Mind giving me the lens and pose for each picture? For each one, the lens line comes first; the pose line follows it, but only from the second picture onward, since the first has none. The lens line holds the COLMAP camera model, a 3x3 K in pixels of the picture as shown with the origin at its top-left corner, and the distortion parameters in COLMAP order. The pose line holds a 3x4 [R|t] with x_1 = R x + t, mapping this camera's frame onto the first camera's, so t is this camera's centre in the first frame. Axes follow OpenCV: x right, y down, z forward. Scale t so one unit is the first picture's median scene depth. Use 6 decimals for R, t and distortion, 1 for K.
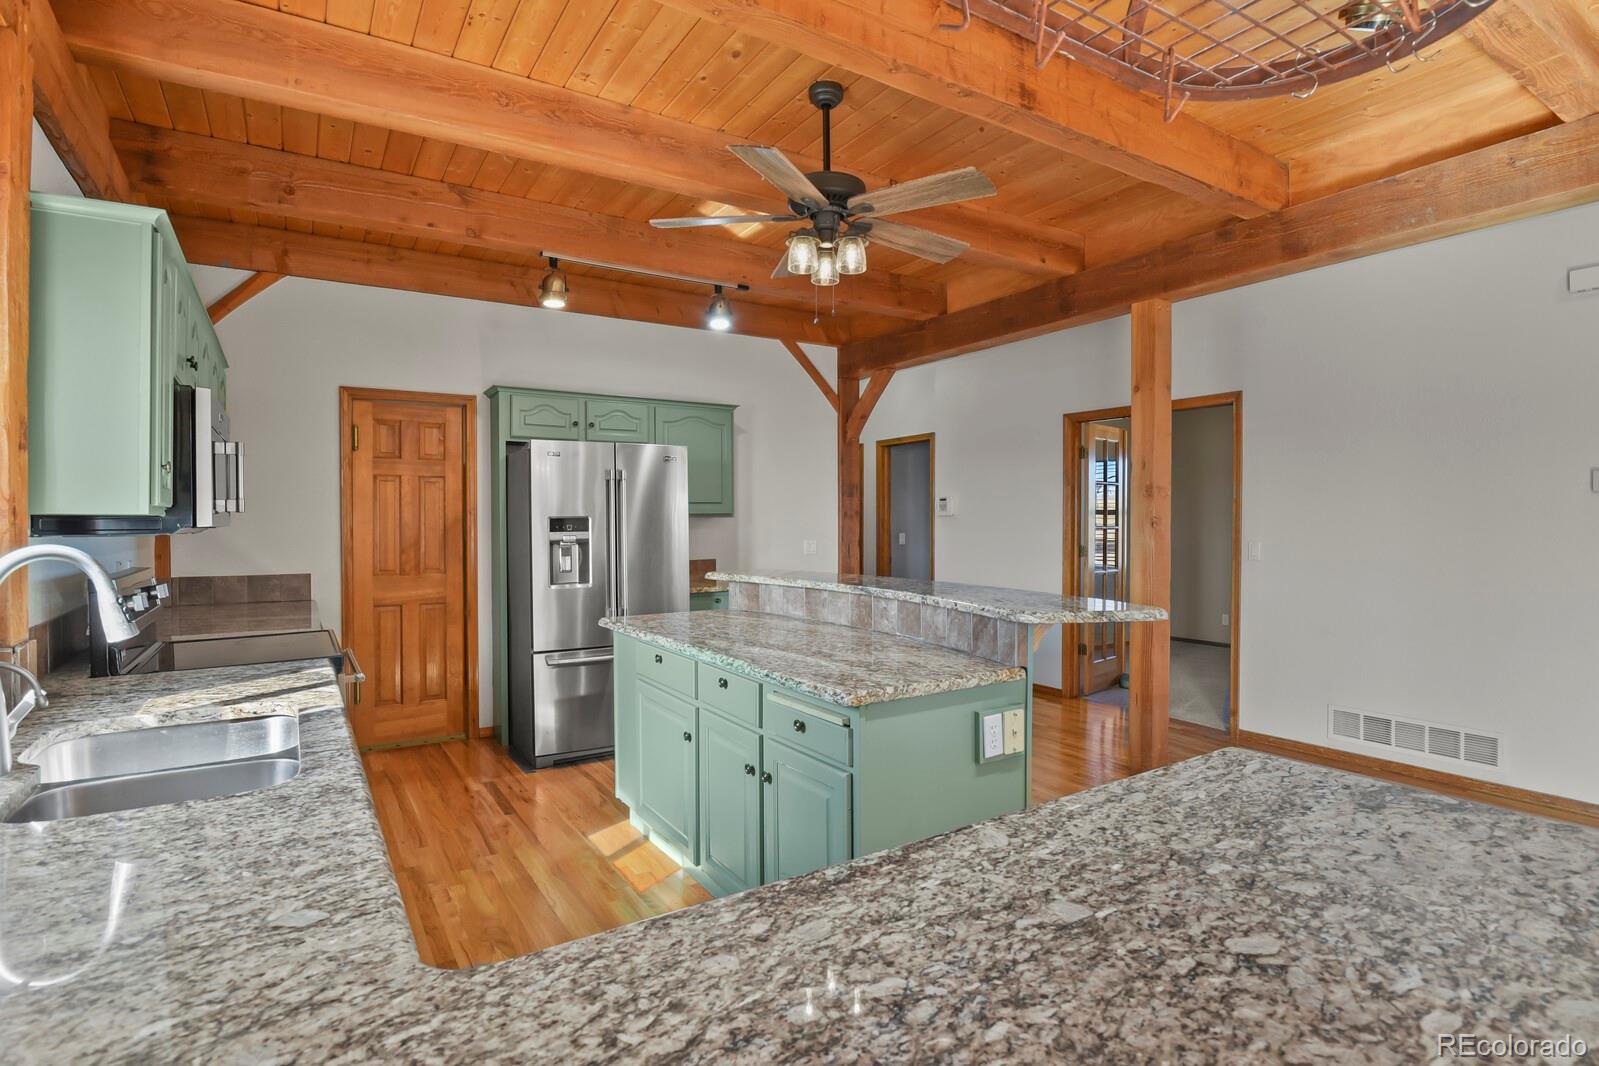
lens RADIAL K [[785.1, 0, 805.7], [0, 785.1, 527.9], [0, 0, 1]] dist [0.000140, -0.011434]
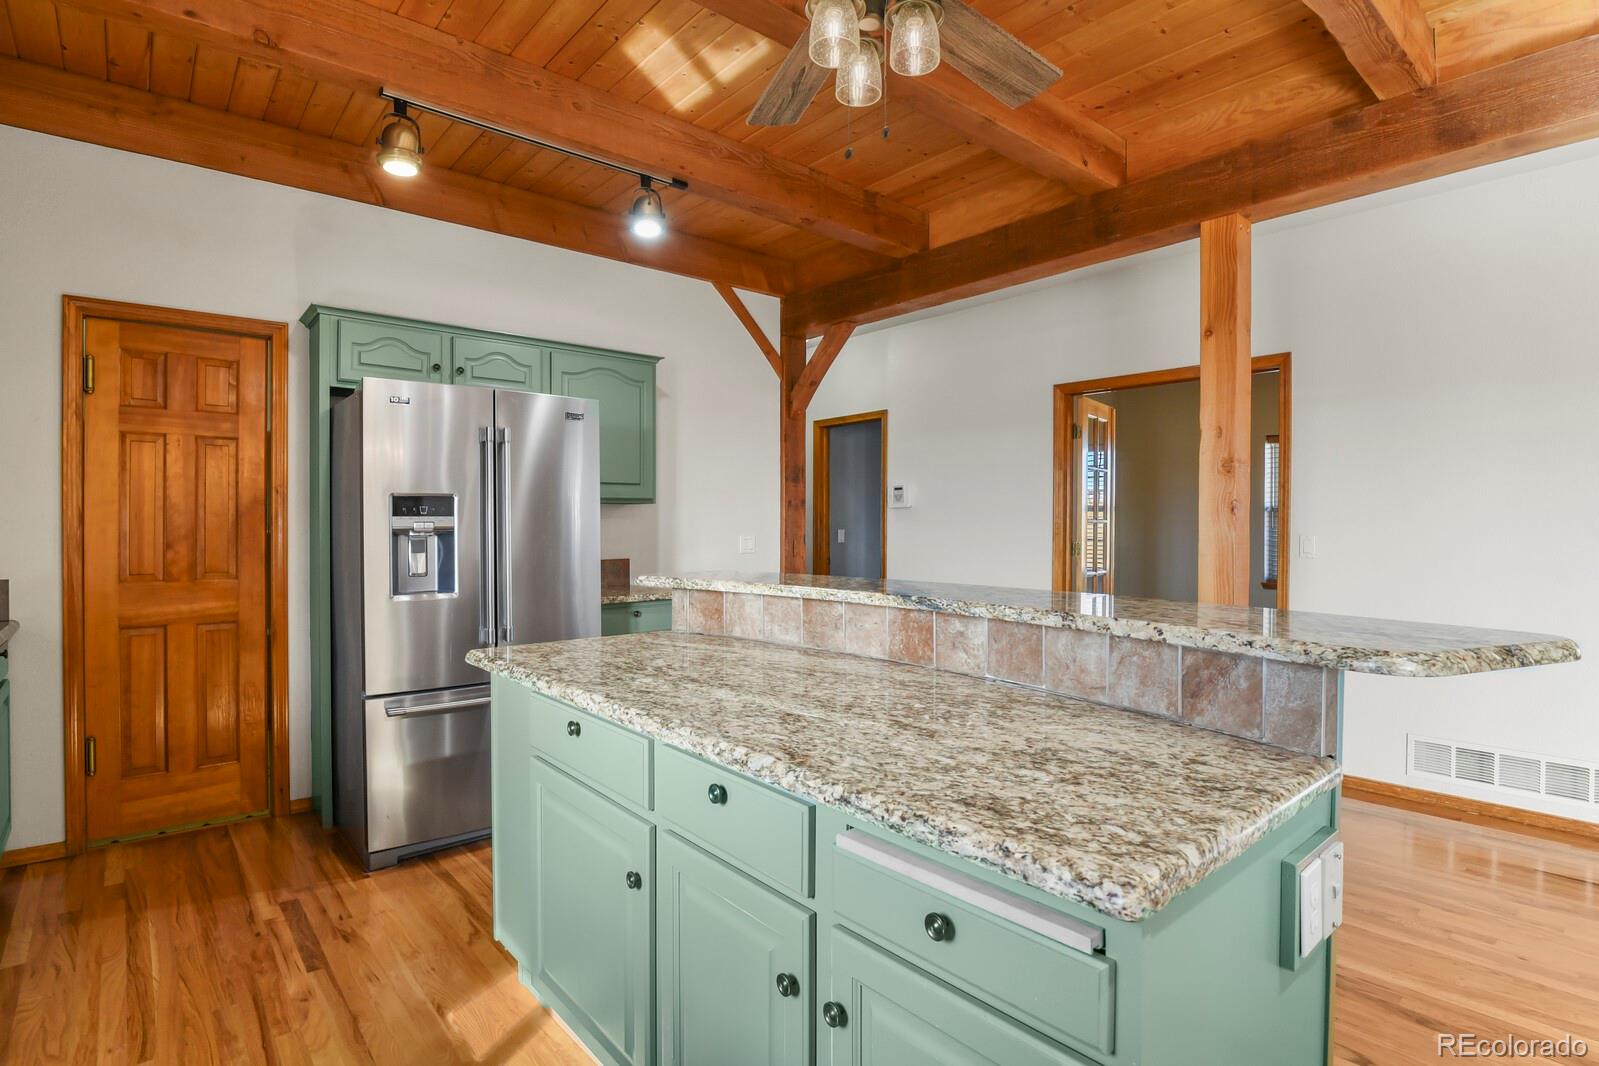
lens RADIAL K [[779.4, 0, 798.7], [0, 779.4, 529.7], [0, 0, 1]] dist [-0.006694, -0.010860]
pose [[0.990673, 0.003833, 0.136208, -0.068328], [-0.003437, 0.999989, -0.003146, 0.016469], [-0.136219, 0.002649, 0.990675, 0.276916]]
